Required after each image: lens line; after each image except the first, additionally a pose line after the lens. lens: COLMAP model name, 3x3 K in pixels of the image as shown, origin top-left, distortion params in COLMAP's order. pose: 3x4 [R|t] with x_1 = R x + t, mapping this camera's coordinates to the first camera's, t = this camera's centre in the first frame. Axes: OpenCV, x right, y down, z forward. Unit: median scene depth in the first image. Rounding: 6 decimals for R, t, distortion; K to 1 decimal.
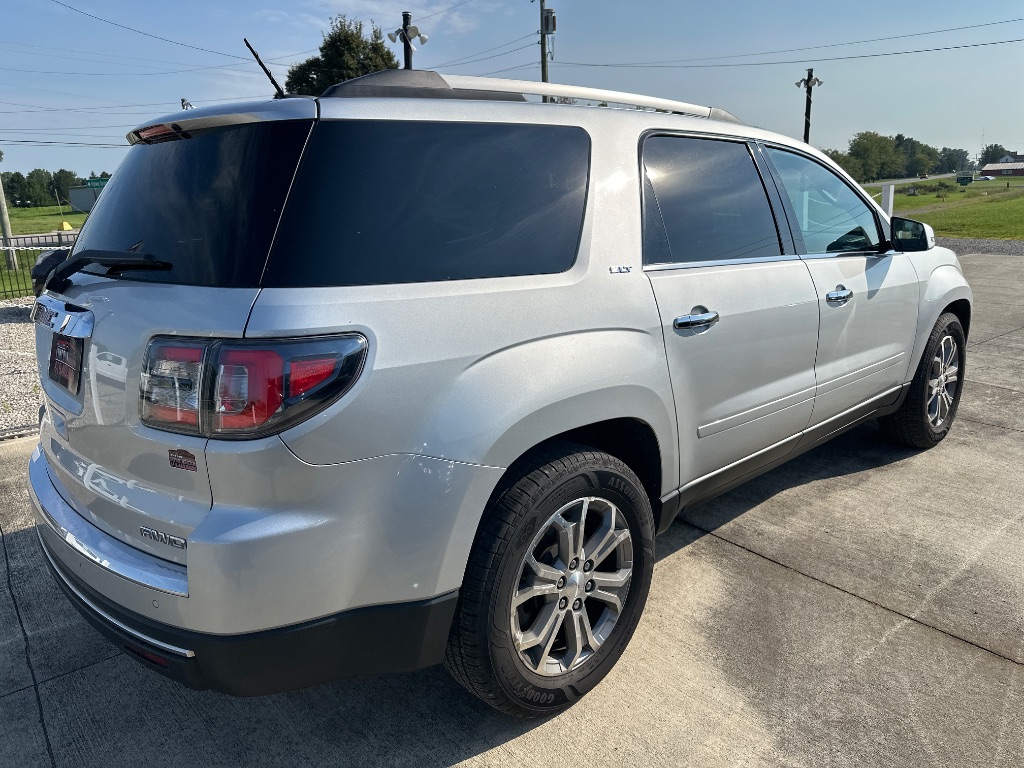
lens RADIAL K [[725.1, 0, 512.0], [0, 725.1, 384.0], [0, 0, 1]] dist [0.034575, -0.035491]
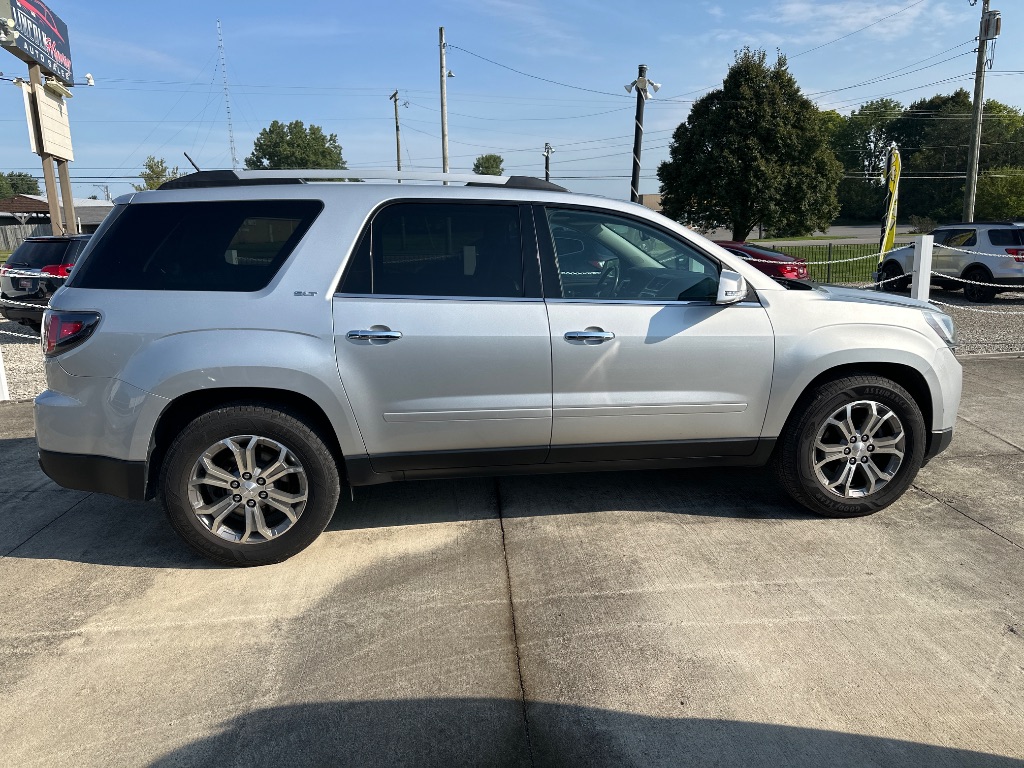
lens RADIAL K [[725.1, 0, 512.0], [0, 725.1, 384.0], [0, 0, 1]] dist [0.034575, -0.035491]
pose [[0.825045, 0.136731, -0.548276, 0.992741], [-0.152526, 0.988155, 0.016909, -0.045848], [0.544093, 0.069676, 0.836127, -0.016923]]
